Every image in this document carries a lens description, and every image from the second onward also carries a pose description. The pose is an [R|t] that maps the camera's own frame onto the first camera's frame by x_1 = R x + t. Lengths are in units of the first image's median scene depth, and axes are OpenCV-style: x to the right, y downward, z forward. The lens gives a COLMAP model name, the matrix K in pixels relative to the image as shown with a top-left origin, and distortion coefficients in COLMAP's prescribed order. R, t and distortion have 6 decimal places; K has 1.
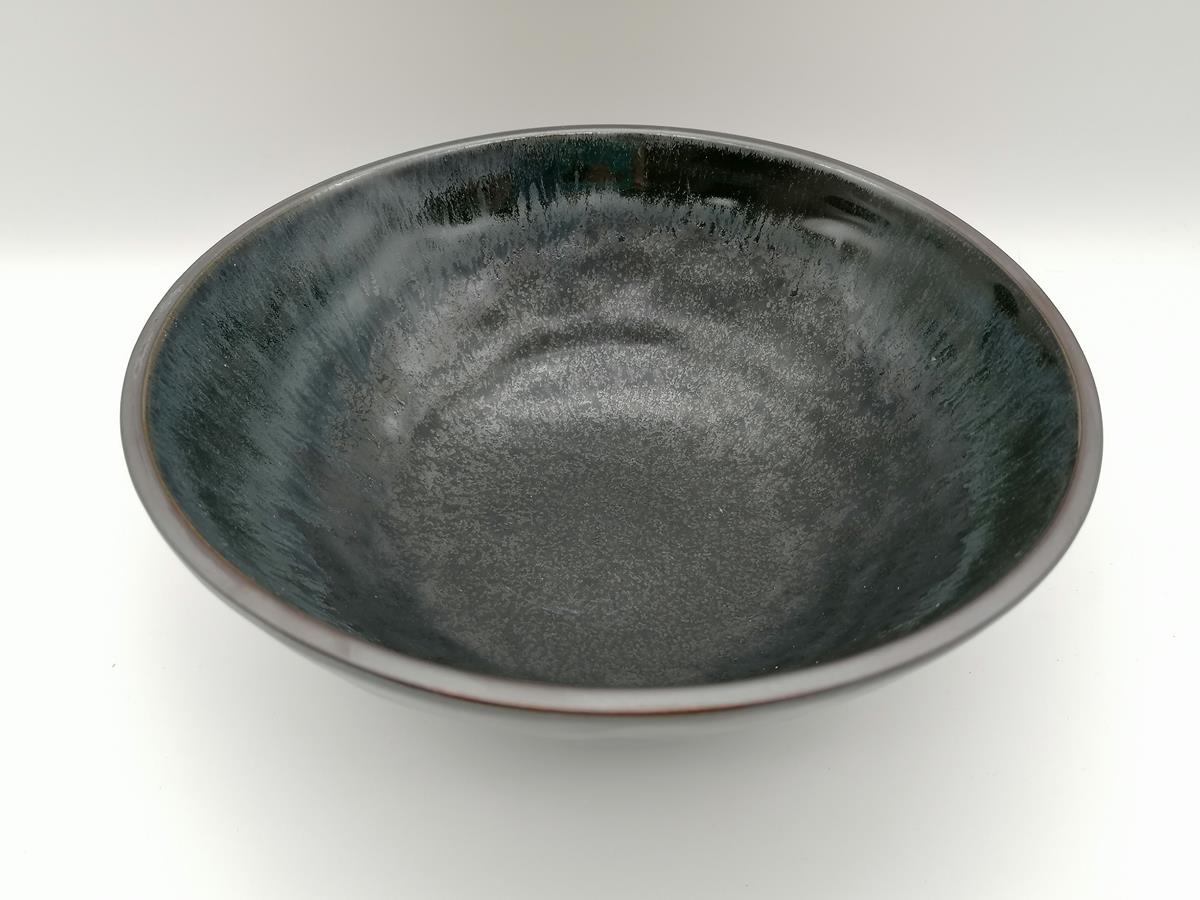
lens RADIAL K [[983.1, 0, 599.5], [0, 983.1, 453.0], [0, 0, 1]] dist [0.009782, -0.053814]
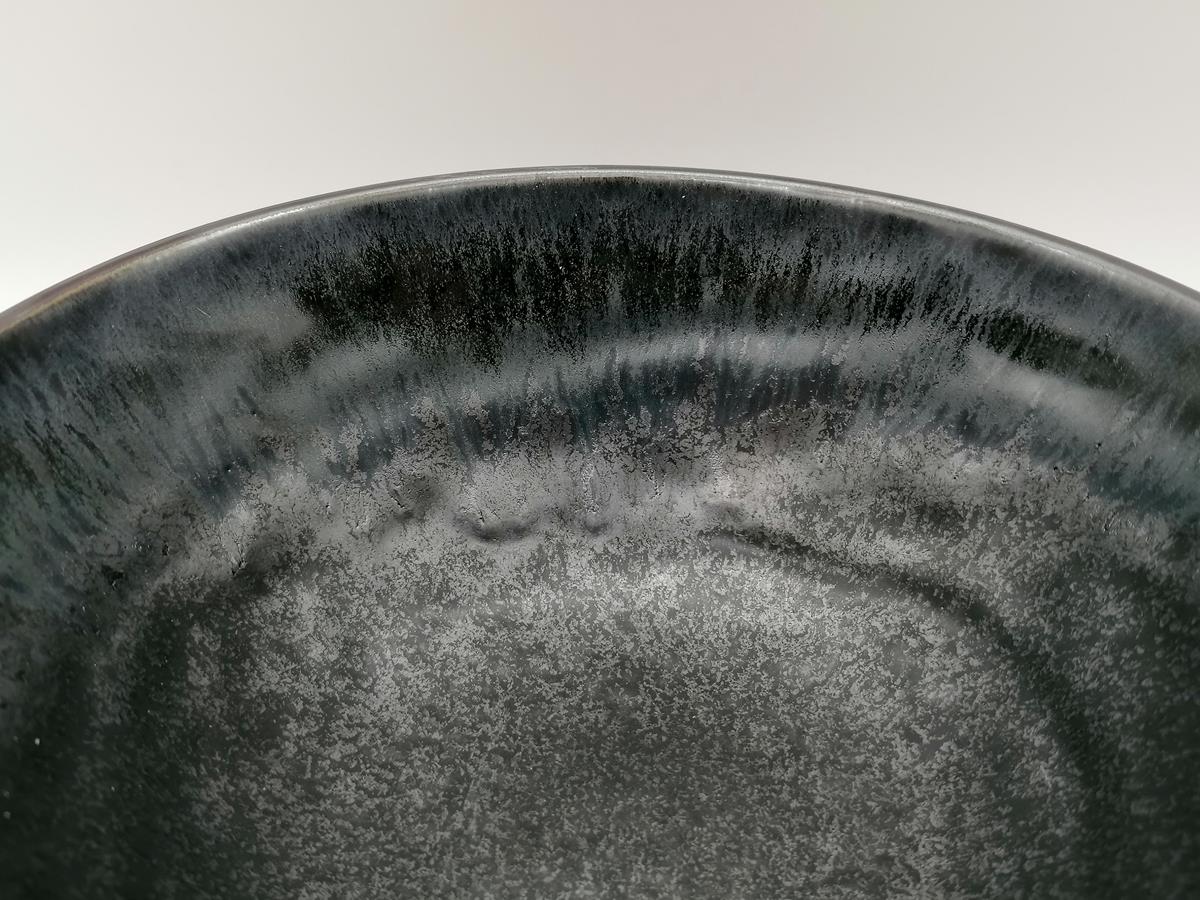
lens RADIAL K [[983.1, 0, 601.4], [0, 983.1, 445.9], [0, 0, 1]] dist [0.009782, -0.053814]
pose [[0.203715, 0.584228, -0.785607, 0.309022], [-0.664164, 0.672018, 0.327532, -0.237263], [0.719295, 0.455048, 0.524924, 0.548824]]
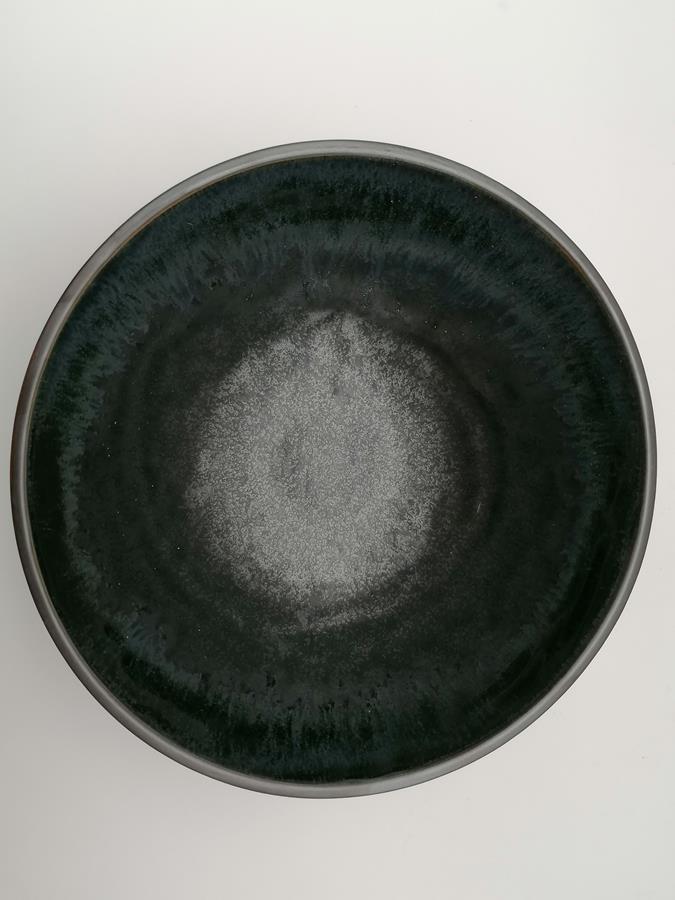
lens RADIAL K [[737.3, 0, 339.1], [0, 737.3, 449.9], [0, 0, 1]] dist [0.009782, -0.053814]
pose [[-0.112969, 0.993559, 0.008851, -0.024337], [-0.764846, -0.092644, 0.637517, -0.614670], [0.634230, 0.065250, 0.770386, 0.138612]]
